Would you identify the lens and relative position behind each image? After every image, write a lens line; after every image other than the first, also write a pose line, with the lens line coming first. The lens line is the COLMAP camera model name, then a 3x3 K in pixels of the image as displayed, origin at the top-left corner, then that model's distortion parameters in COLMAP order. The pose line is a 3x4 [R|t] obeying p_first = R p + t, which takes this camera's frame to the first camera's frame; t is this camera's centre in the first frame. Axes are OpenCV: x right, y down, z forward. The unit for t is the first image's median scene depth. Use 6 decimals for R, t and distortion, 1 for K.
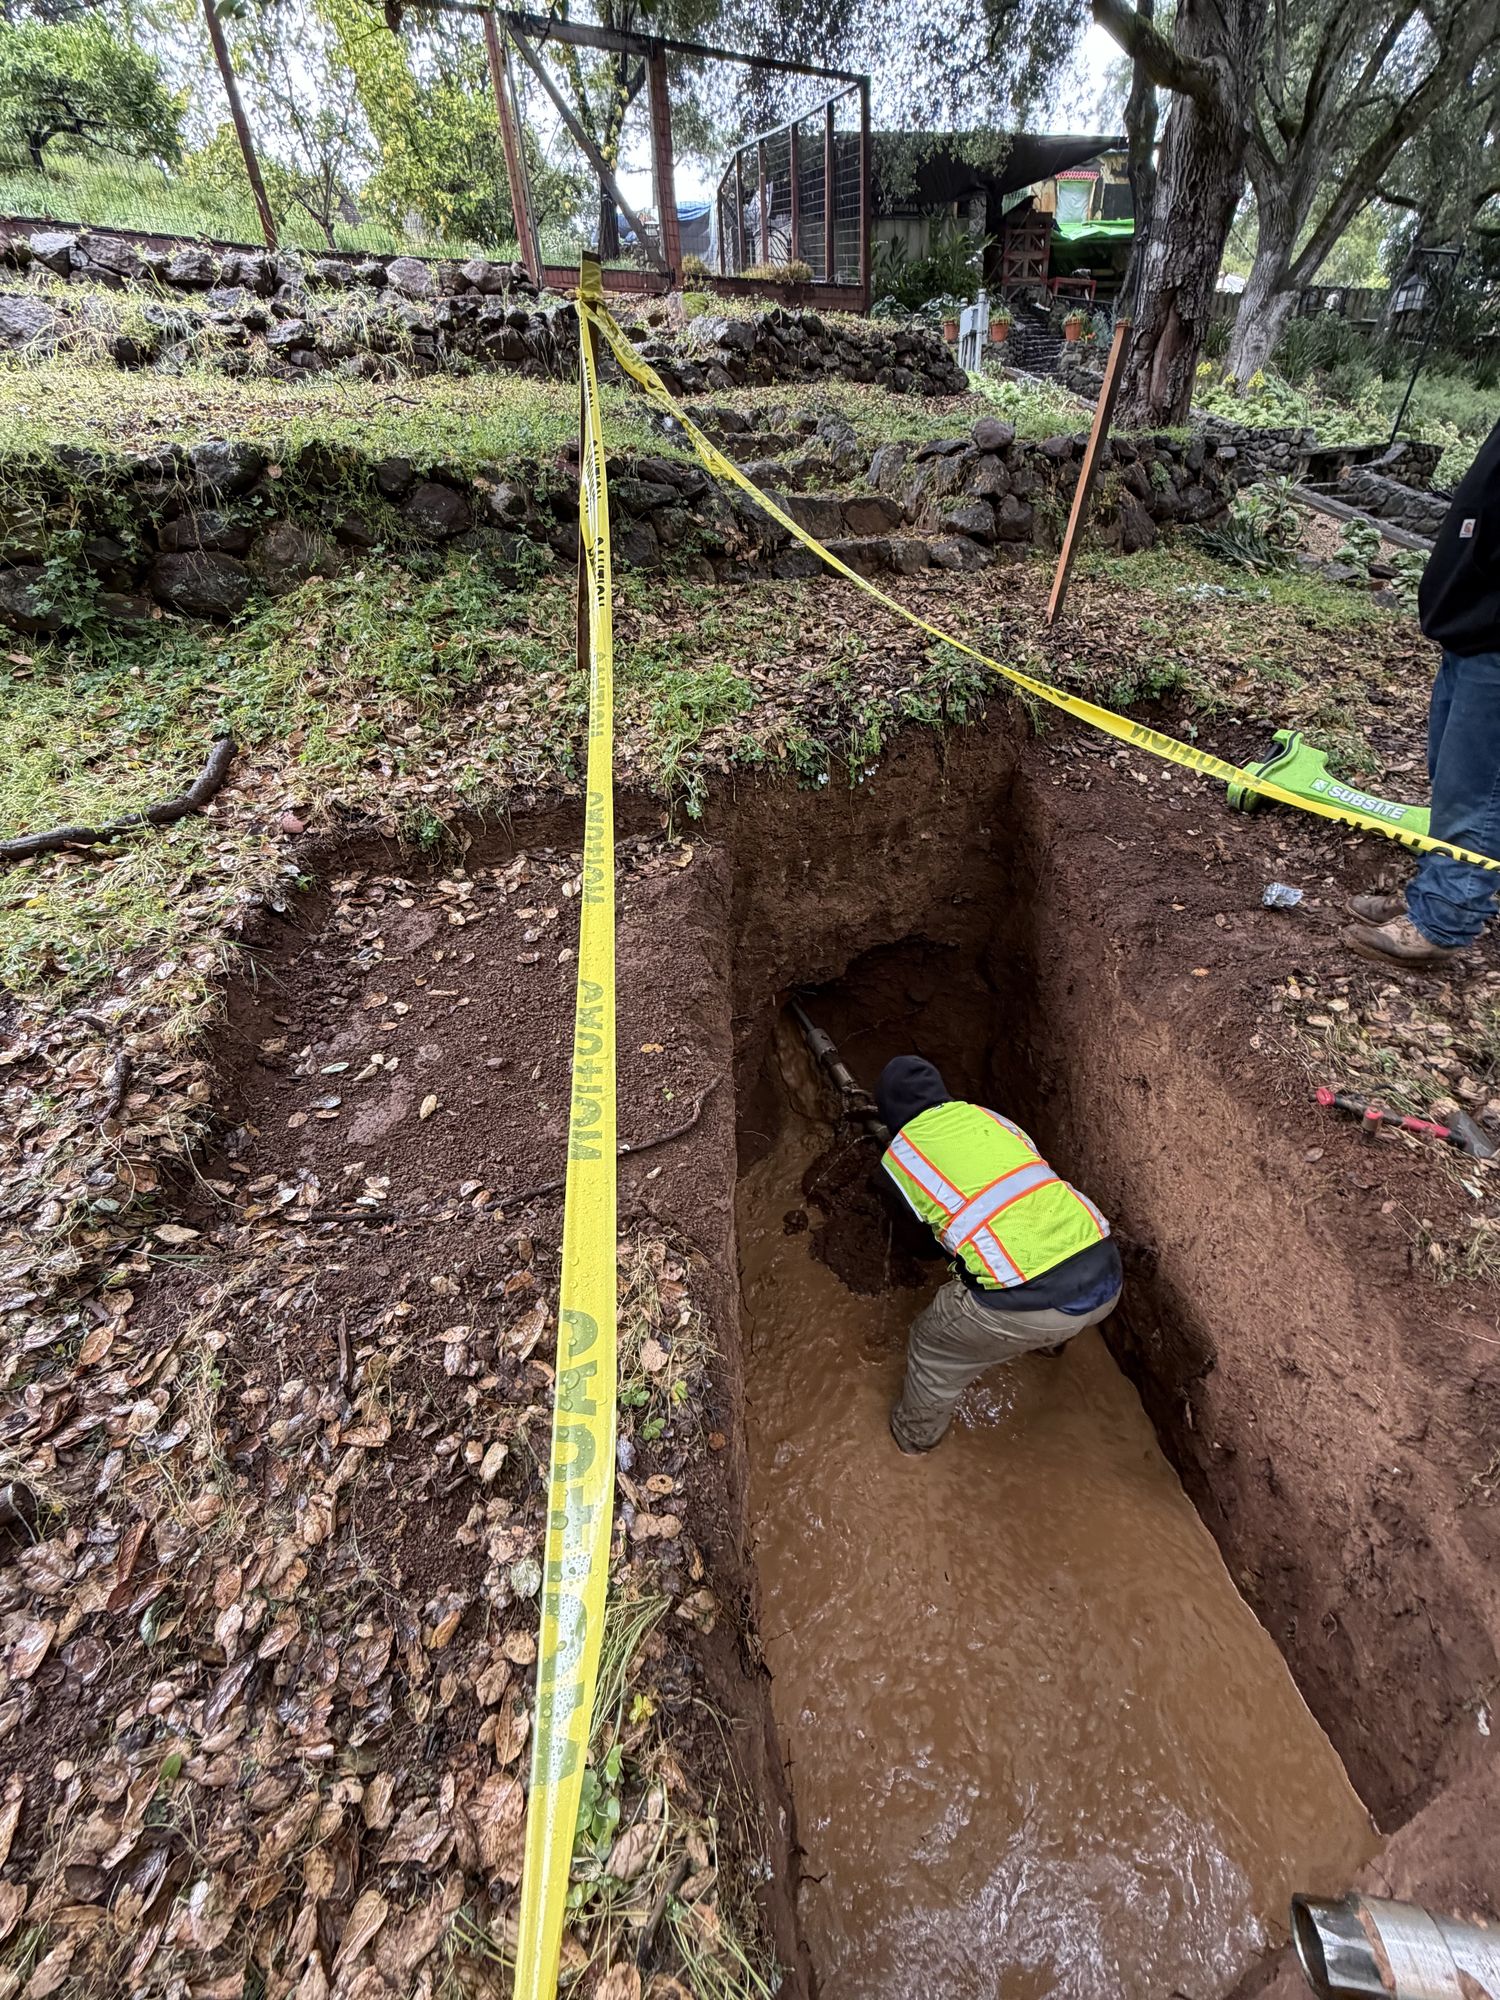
lens RADIAL K [[792.2, 0, 754.1], [0, 792.2, 995.1], [0, 0, 1]] dist [0.001589, -0.000572]
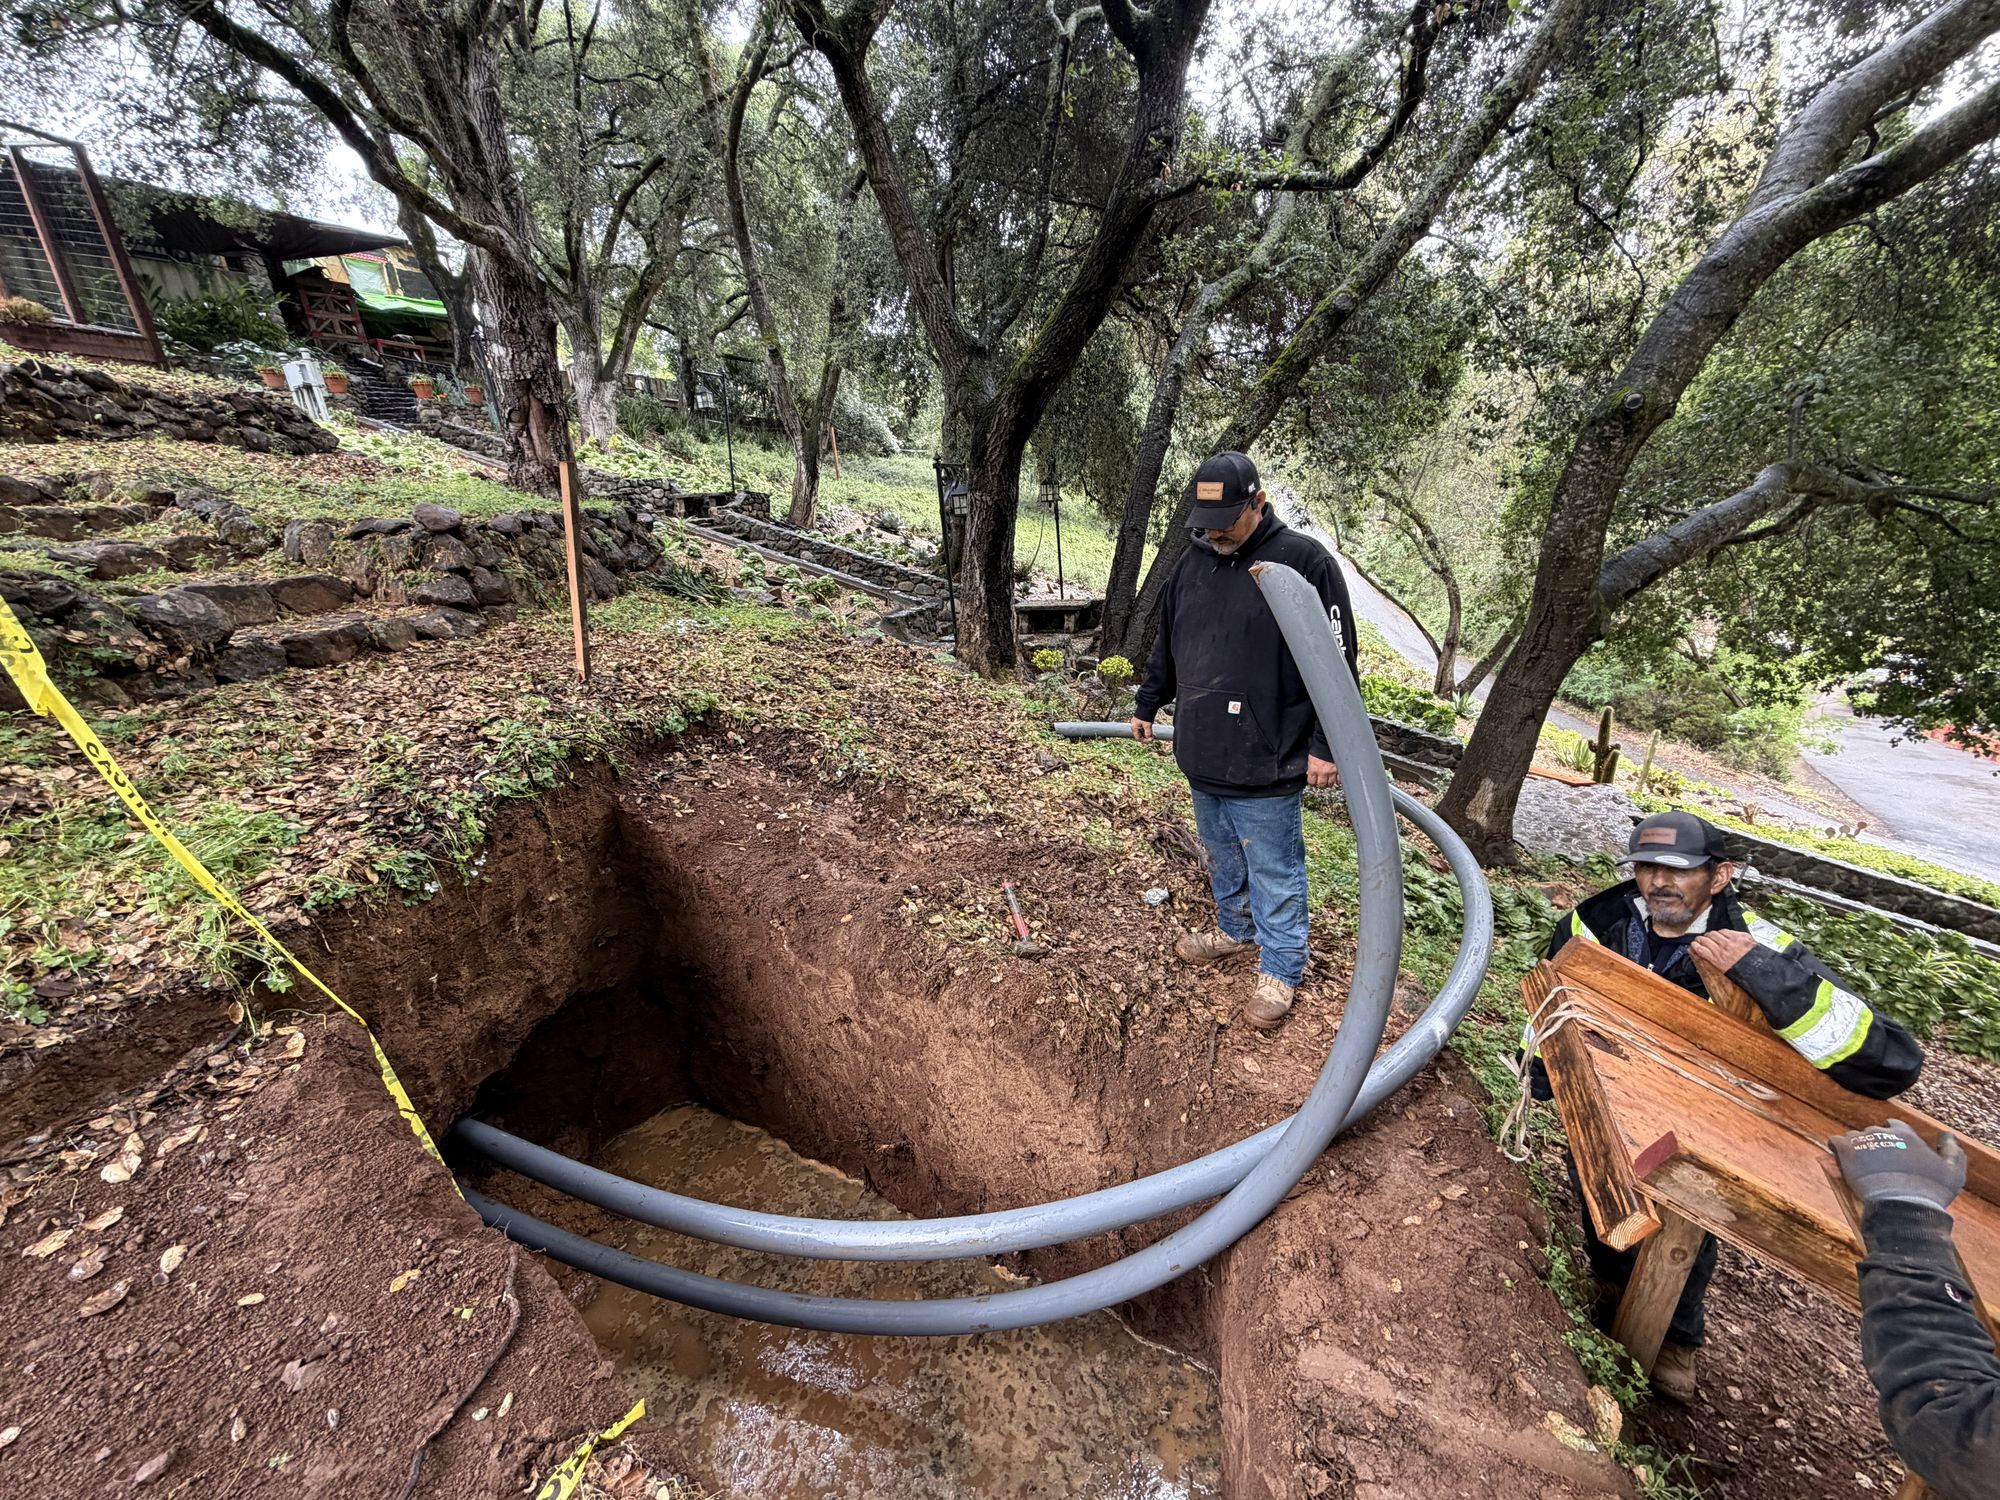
lens RADIAL K [[791.4, 0, 996.3], [0, 791.4, 748.9], [0, 0, 1]] dist [0.000240, -0.000122]
pose [[0.617893, -0.239513, 0.748894, -0.175923], [0.431452, 0.899548, -0.068284, -0.080566], [-0.657311, 0.365304, 0.659163, -0.103730]]
